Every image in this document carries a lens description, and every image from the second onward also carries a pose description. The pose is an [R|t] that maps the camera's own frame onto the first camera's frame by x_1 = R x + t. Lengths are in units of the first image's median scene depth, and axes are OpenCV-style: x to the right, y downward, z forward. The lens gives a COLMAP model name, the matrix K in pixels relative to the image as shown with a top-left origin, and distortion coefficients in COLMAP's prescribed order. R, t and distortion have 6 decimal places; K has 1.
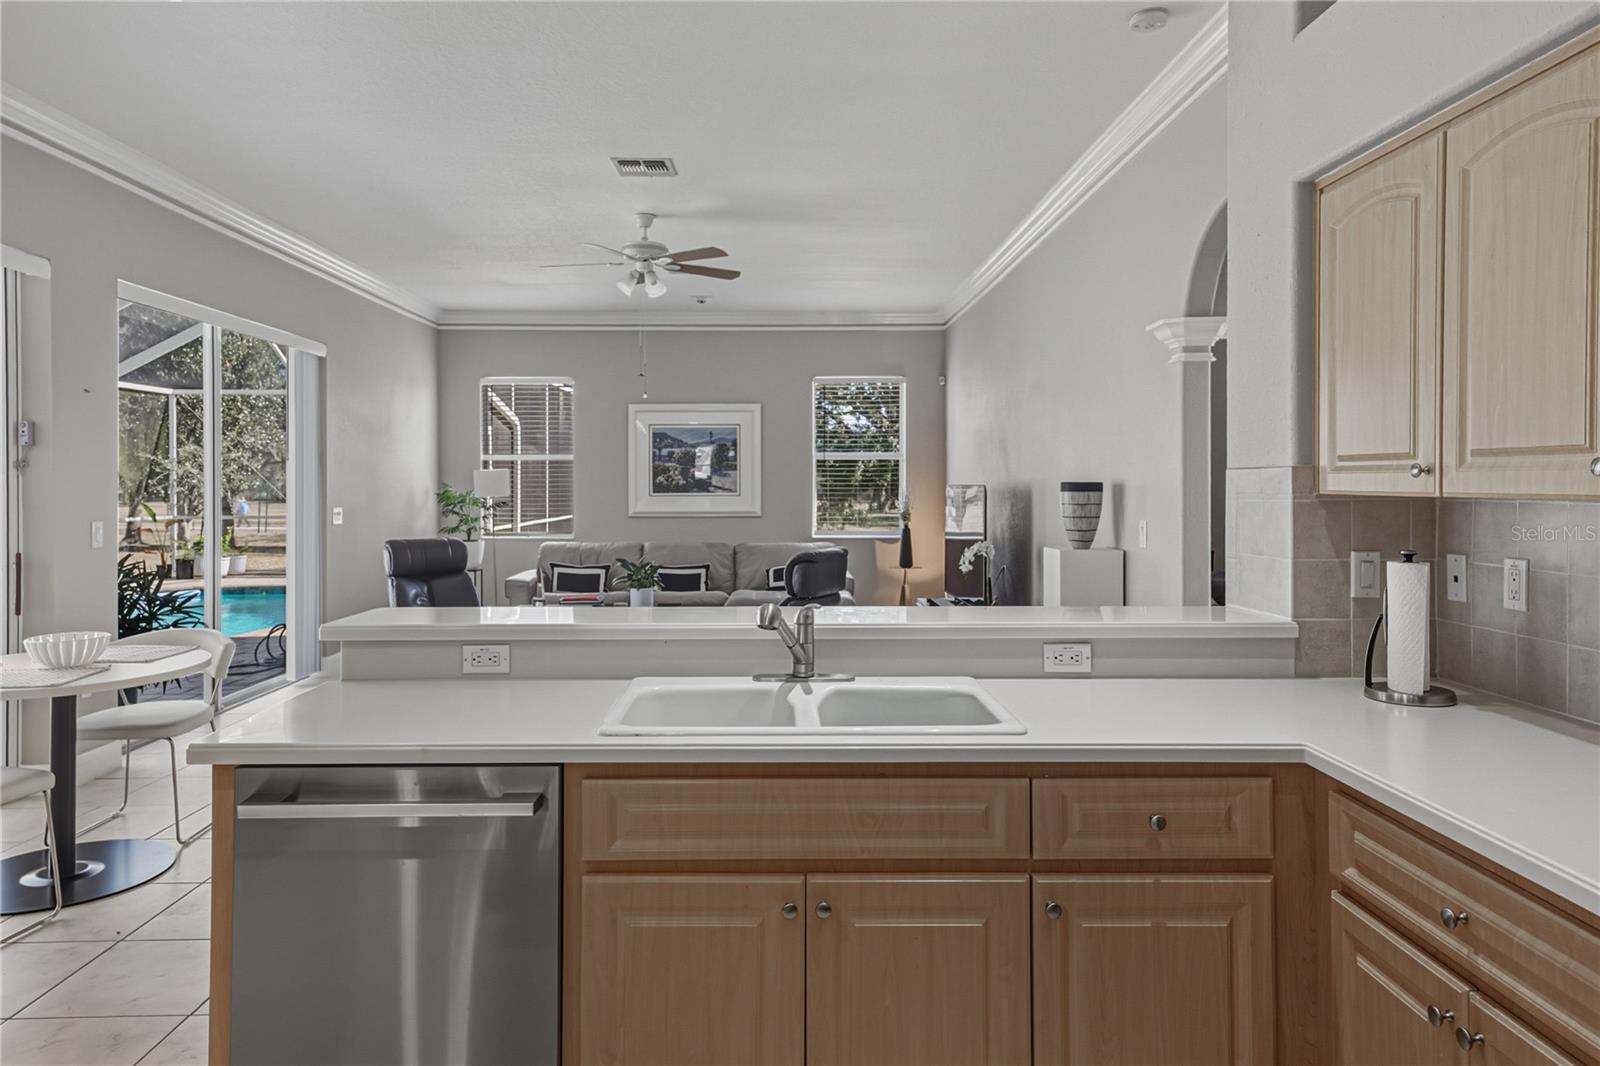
lens RADIAL K [[1062.6, 0, 767.0], [0, 1062.6, 482.0], [0, 0, 1]] dist [0.033007, 0.001071]
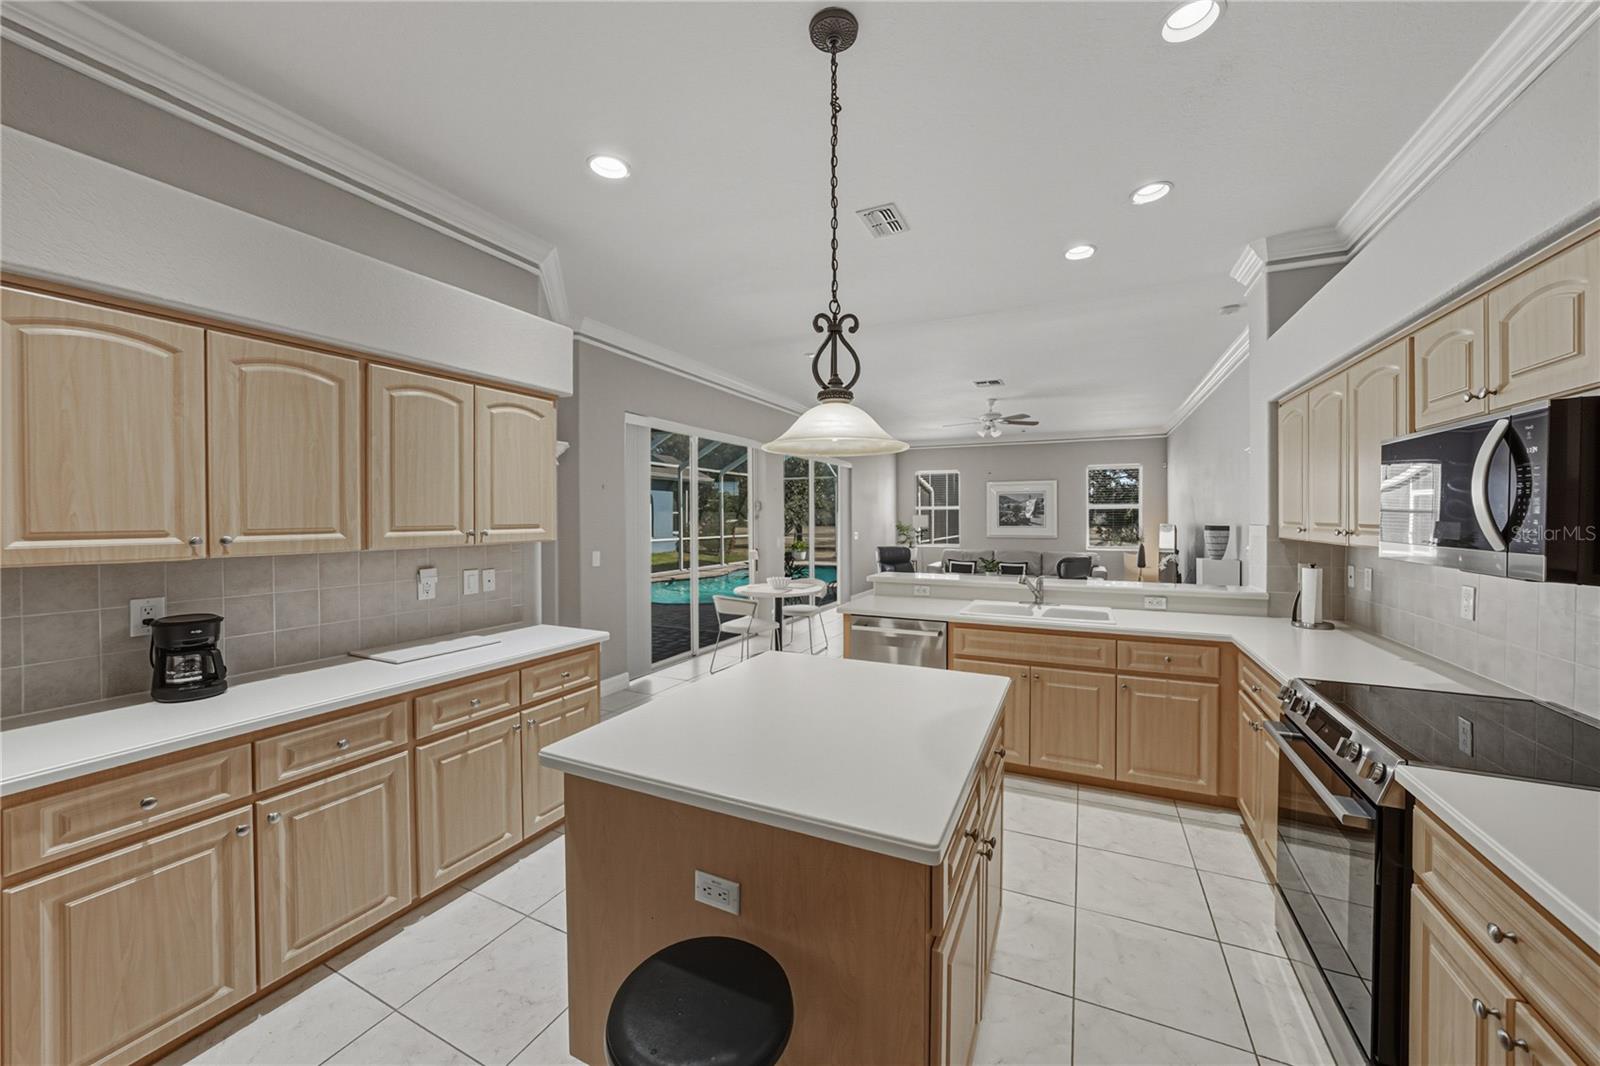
lens RADIAL K [[576.0, 0, 818.2], [0, 576.0, 513.1], [0, 0, 1]] dist [-0.002084, -0.000063]
pose [[0.910703, -0.001064, -0.413061, 0.046870], [-0.000646, 0.999992, -0.003999, -0.013559], [0.413062, 0.003909, 0.910695, -0.201466]]
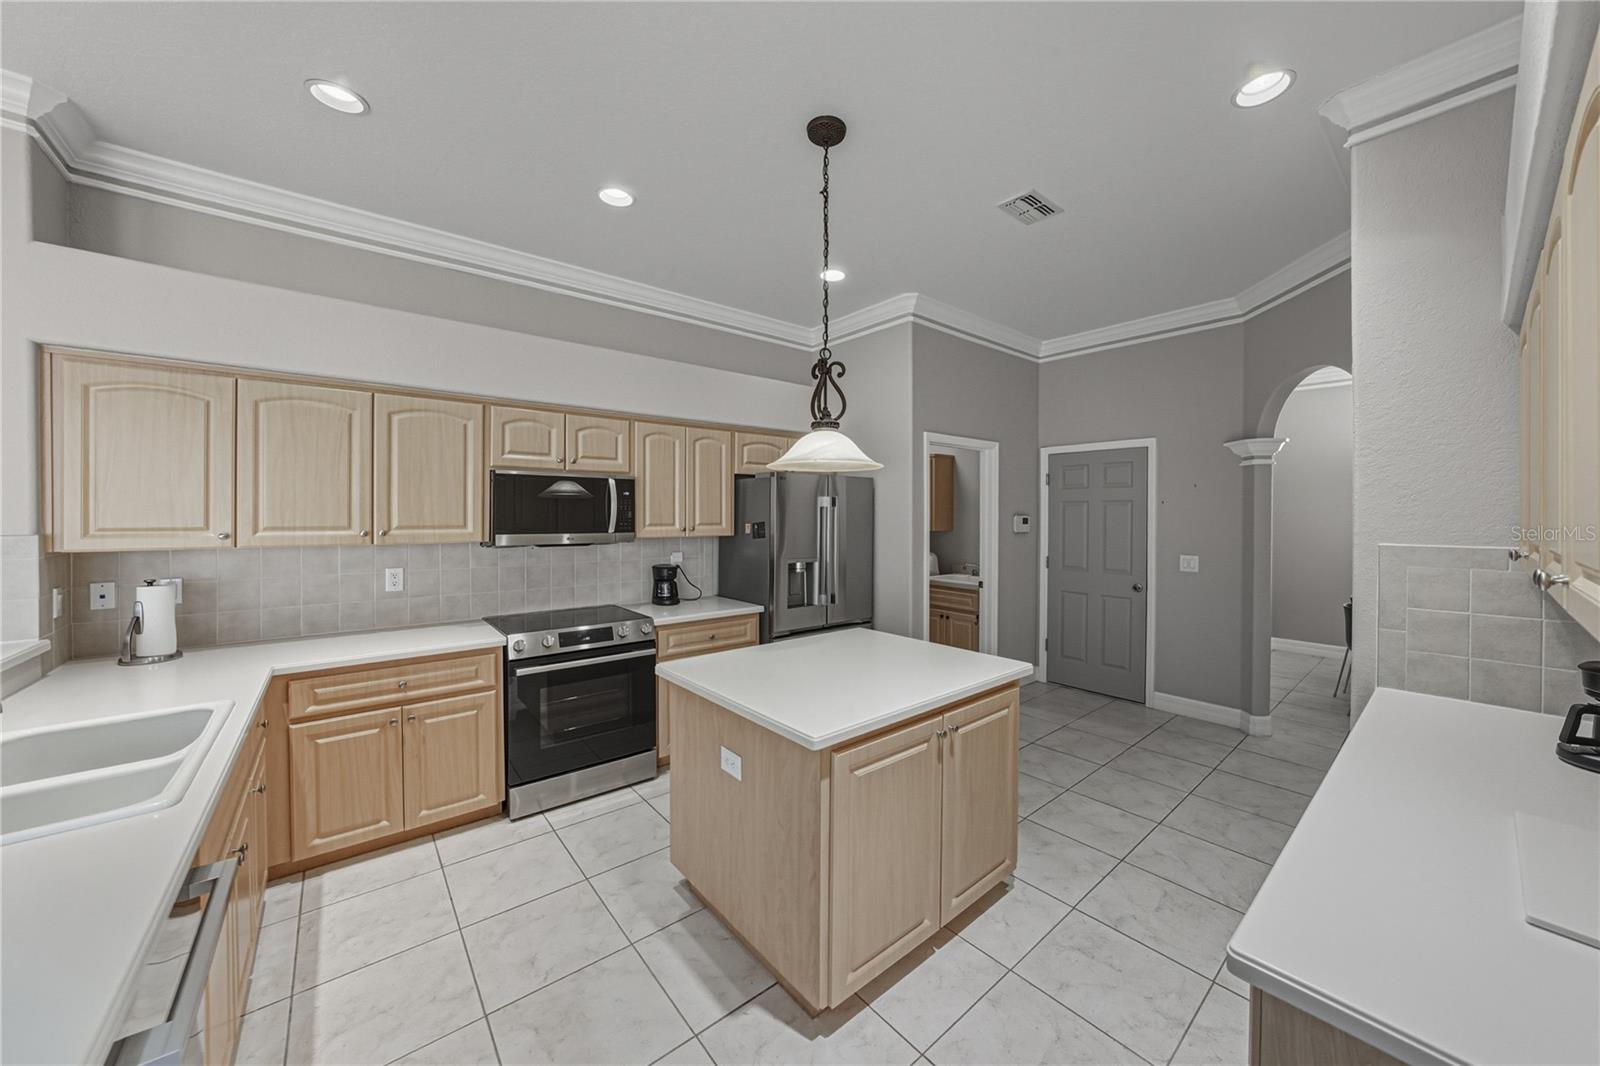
lens RADIAL K [[565.3, 0, 810.4], [0, 565.3, 519.7], [0, 0, 1]] dist [-0.024473, 0.006133]
pose [[-0.653568, -0.005448, 0.756849, -0.297647], [-0.001961, 0.999983, 0.005505, -0.016048], [-0.756866, 0.002113, -0.653567, 0.264230]]
